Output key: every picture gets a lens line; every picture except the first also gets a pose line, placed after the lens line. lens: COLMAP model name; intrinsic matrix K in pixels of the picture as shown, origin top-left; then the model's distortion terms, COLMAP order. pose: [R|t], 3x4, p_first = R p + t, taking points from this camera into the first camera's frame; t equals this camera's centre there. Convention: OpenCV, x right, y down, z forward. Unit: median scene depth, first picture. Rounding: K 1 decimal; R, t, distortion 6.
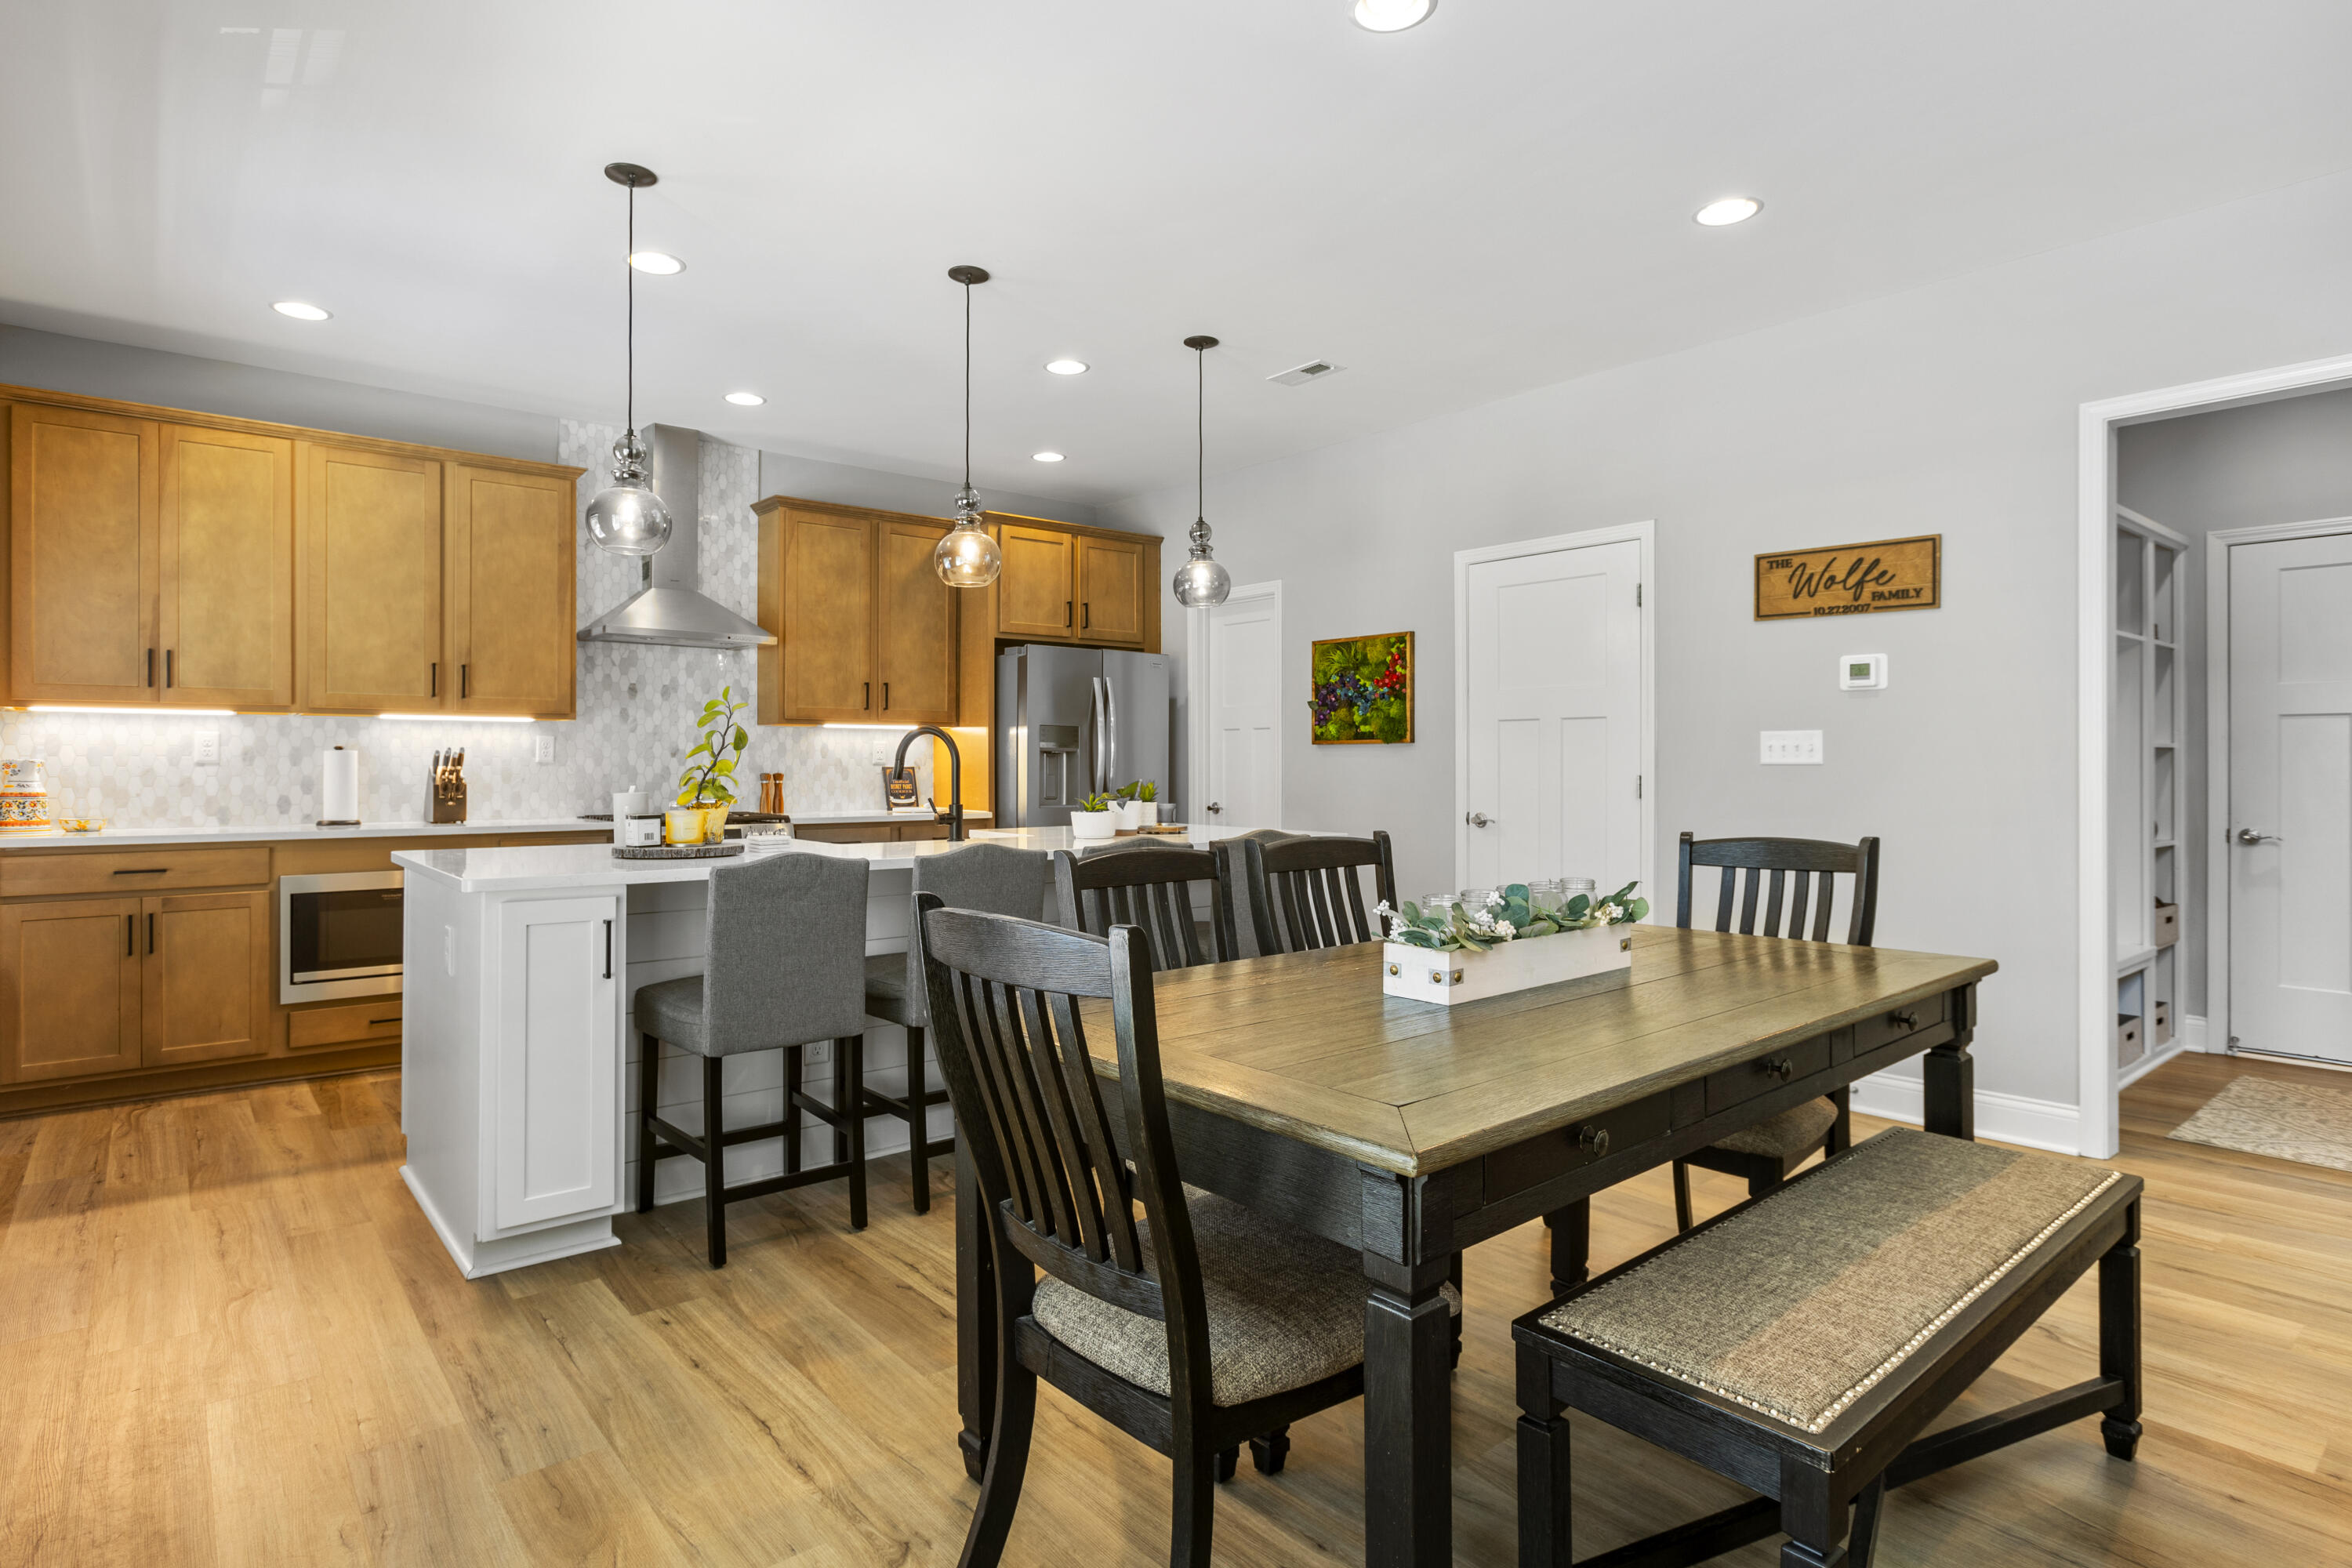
lens RADIAL K [[1217.6, 0, 1160.5], [0, 1217.6, 772.3], [0, 0, 1]] dist [-0.002224, 0.000138]
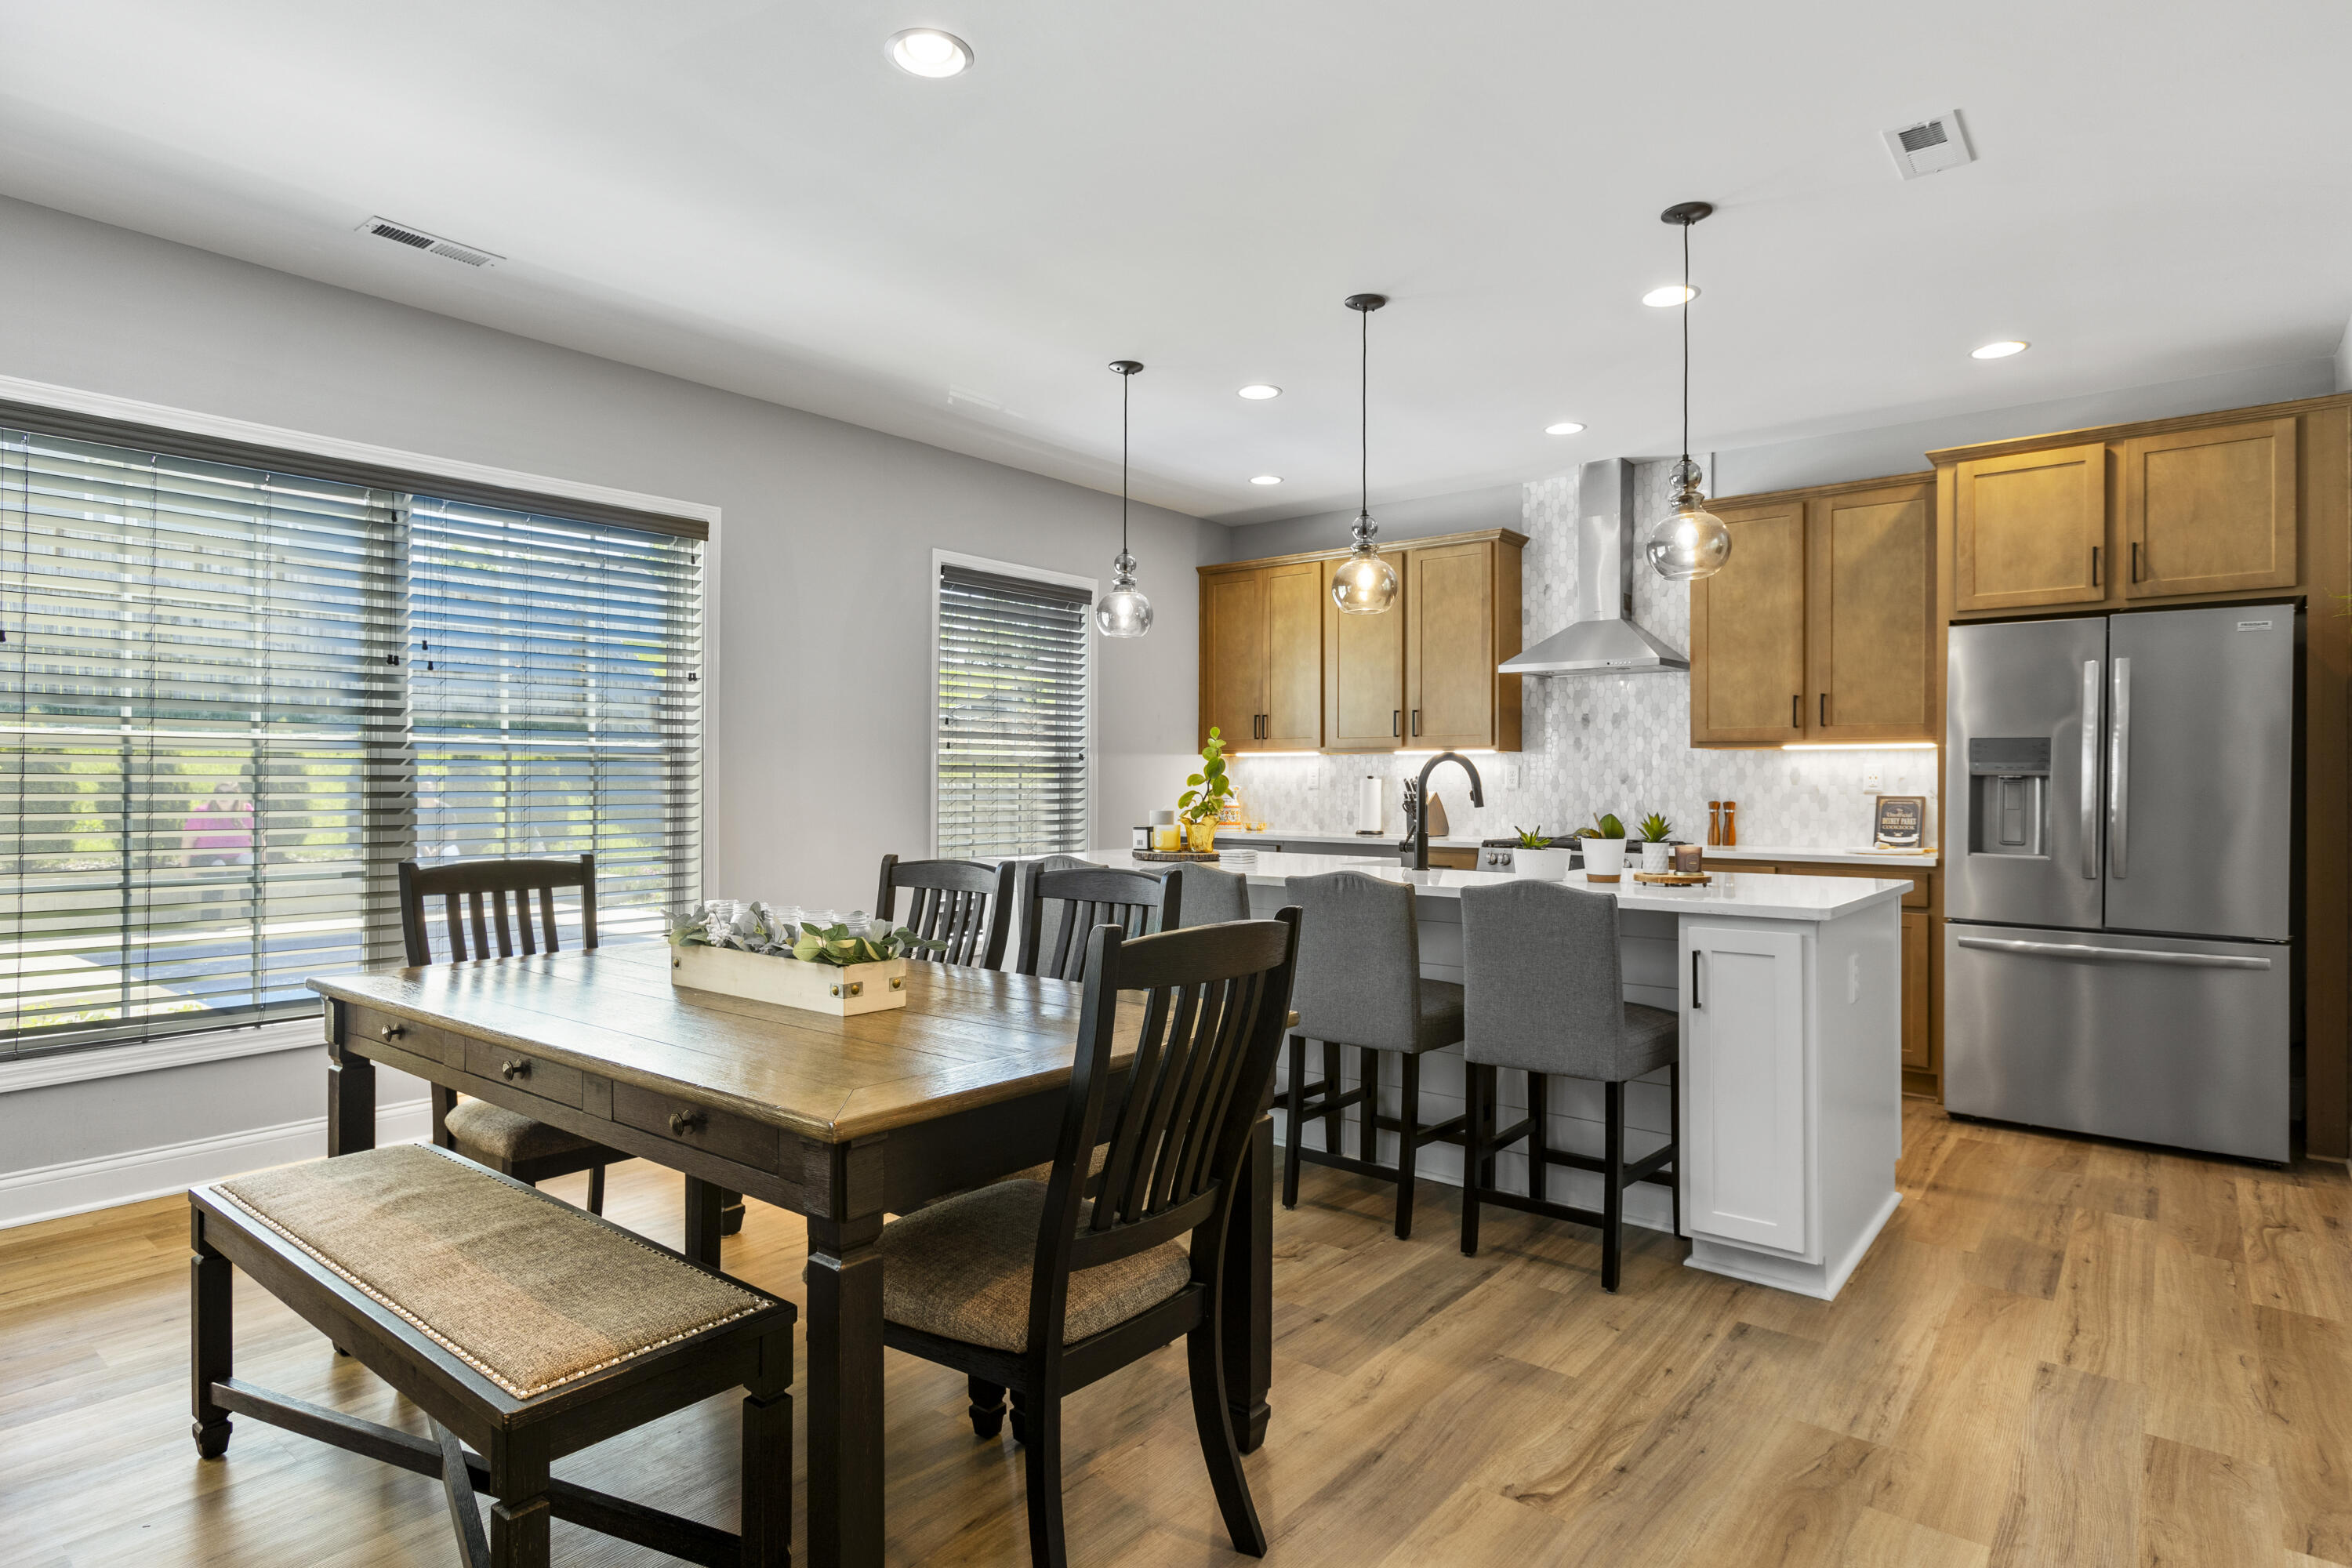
lens RADIAL K [[1249.6, 0, 1183.7], [0, 1249.6, 816.6], [0, 0, 1]] dist [-0.003792, -0.000117]
pose [[0.208959, 0.025381, -0.977595, 0.541682], [-0.011475, 0.999658, 0.023501, -0.005489], [0.977857, 0.006307, 0.209179, 0.424494]]
